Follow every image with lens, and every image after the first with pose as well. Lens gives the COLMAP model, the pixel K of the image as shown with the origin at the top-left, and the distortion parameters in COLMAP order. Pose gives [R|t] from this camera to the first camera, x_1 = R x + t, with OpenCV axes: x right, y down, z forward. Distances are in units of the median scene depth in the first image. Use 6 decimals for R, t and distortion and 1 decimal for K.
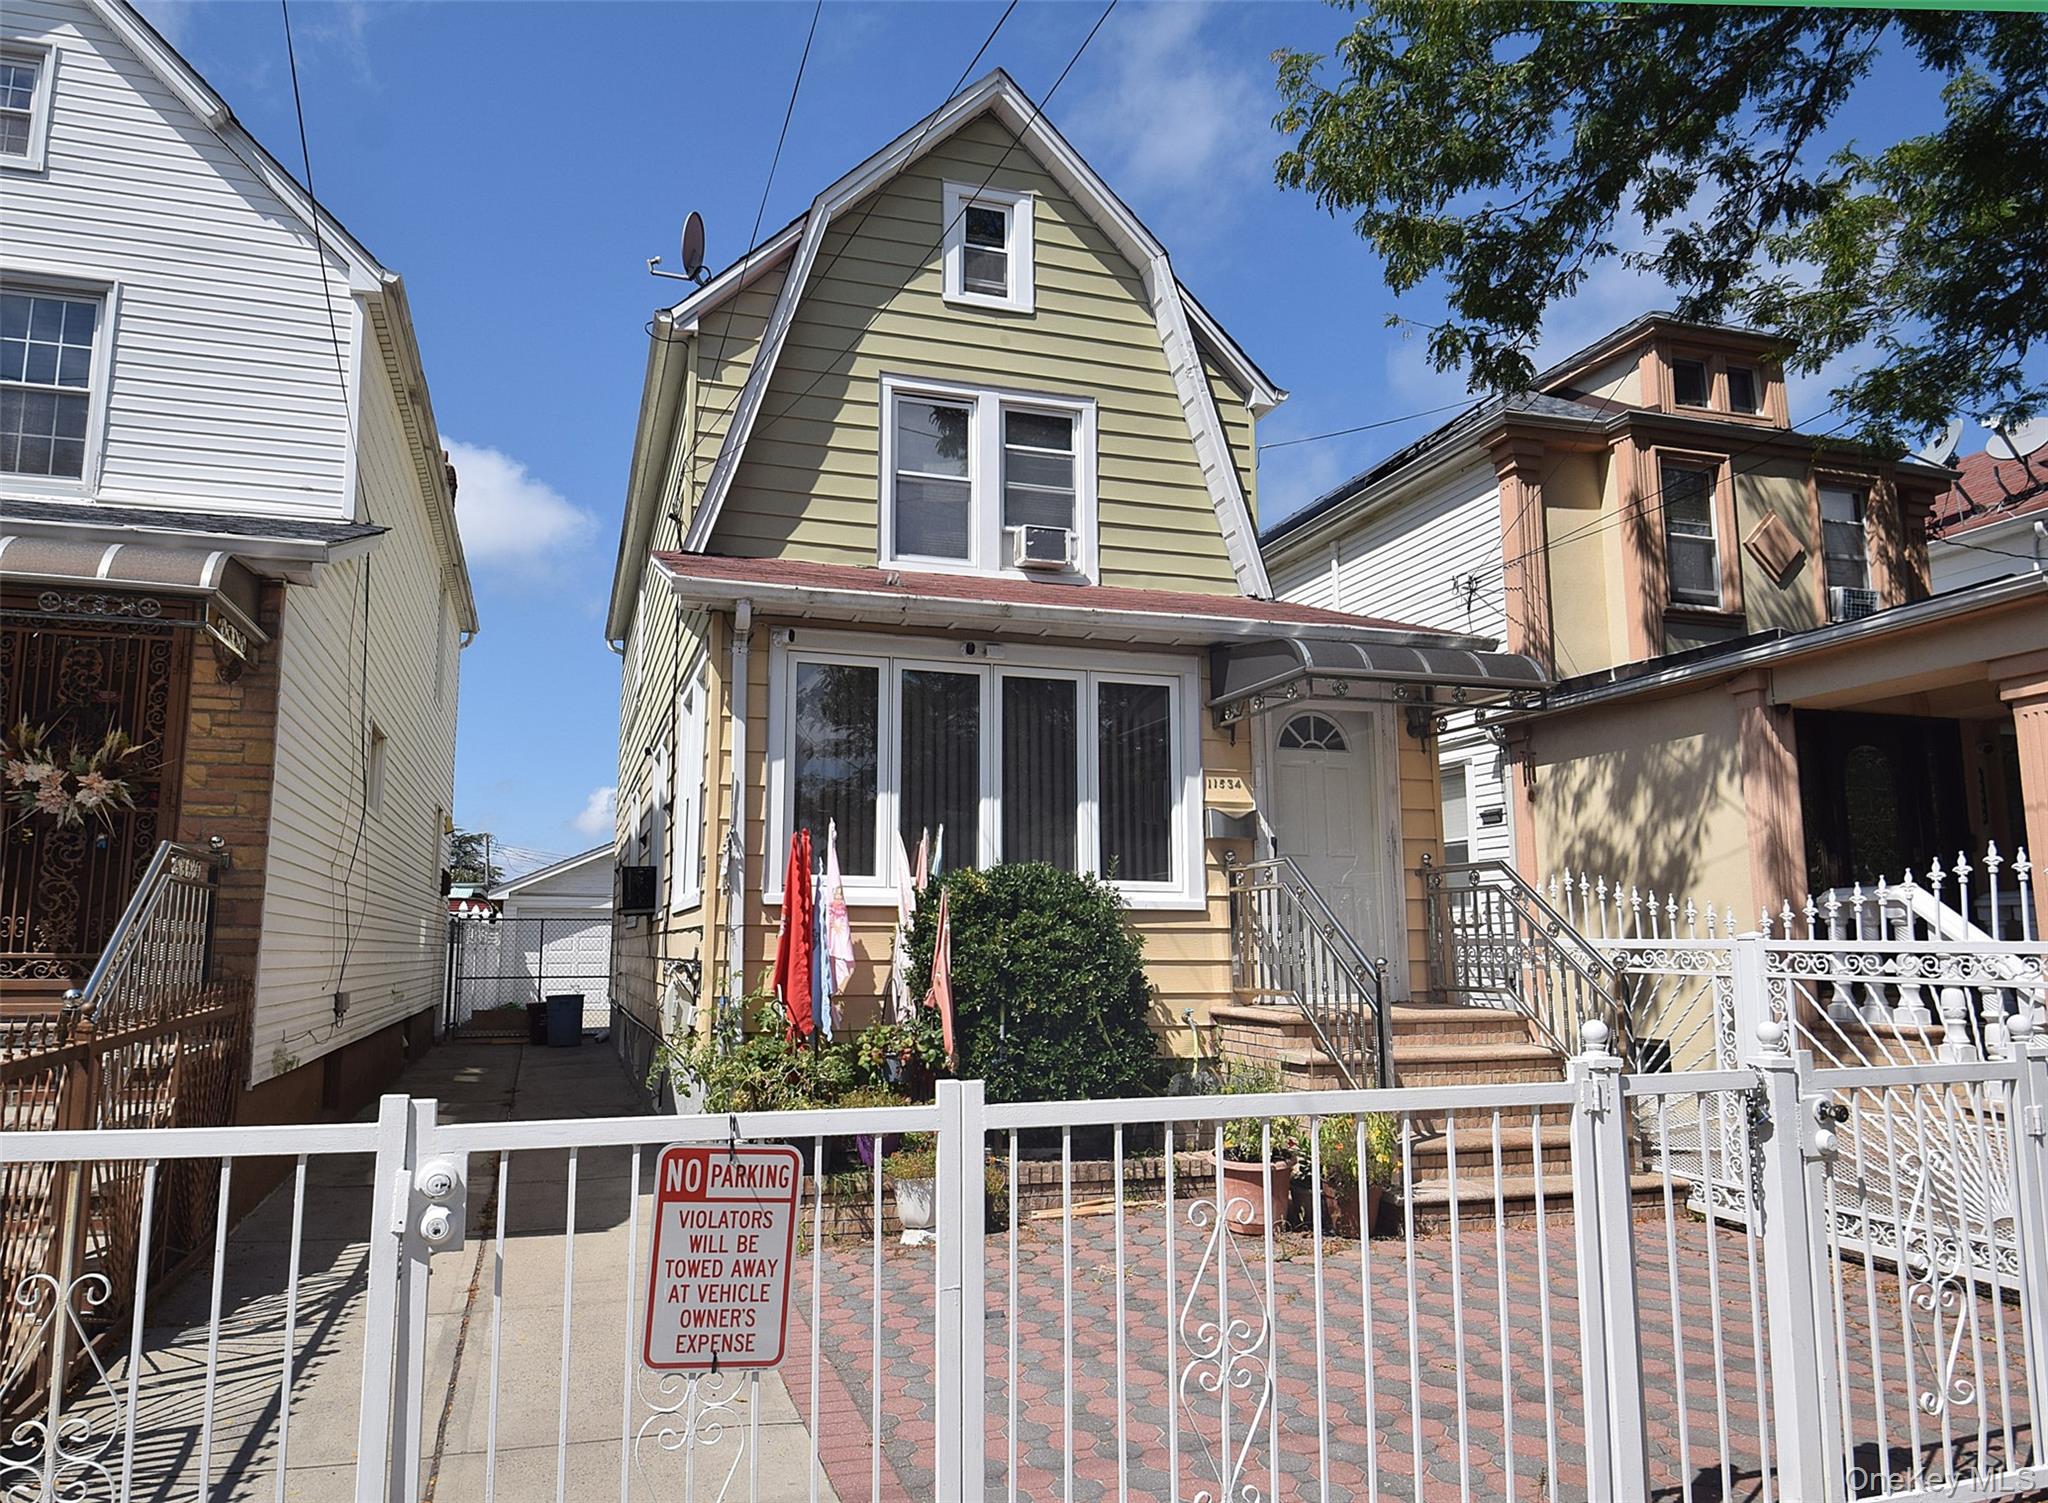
lens RADIAL K [[1538.5, 0, 1024.0], [0, 1538.5, 751.5], [0, 0, 1]] dist [0.055935, -0.092904]
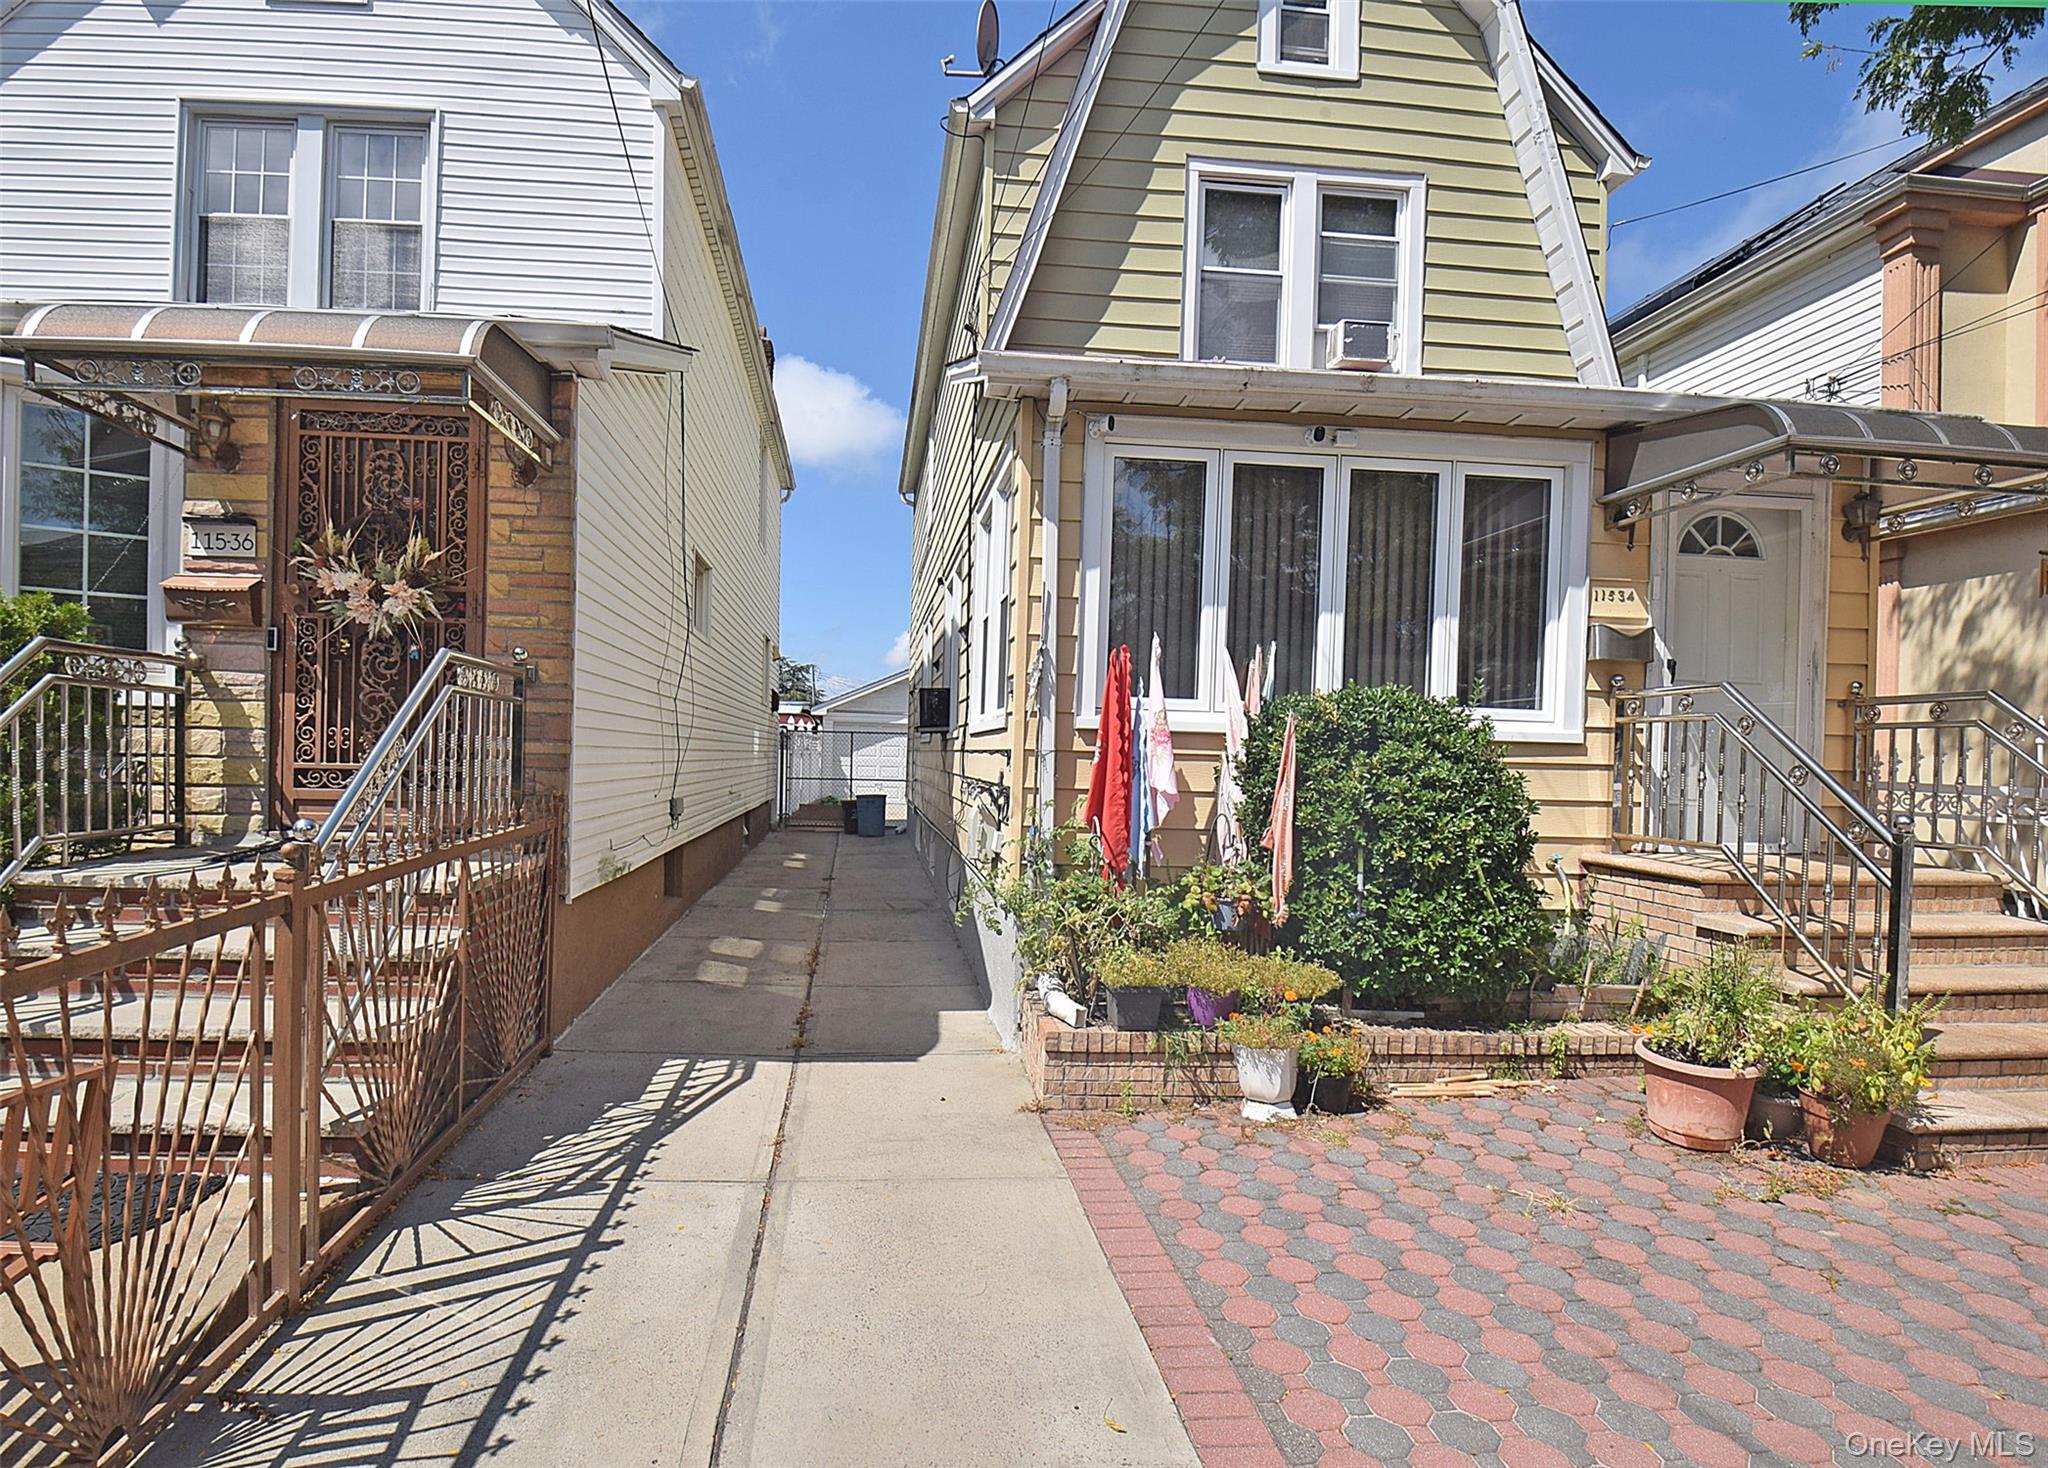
lens RADIAL K [[1293.4, 0, 1014.0], [0, 1293.4, 777.7], [0, 0, 1]] dist [0.015476, -0.071404]
pose [[0.984339, 0.023634, -0.174692, -0.066744], [0.000986, 0.990219, 0.139522, 0.019938], [0.176281, -0.137509, 0.974688, 0.228393]]
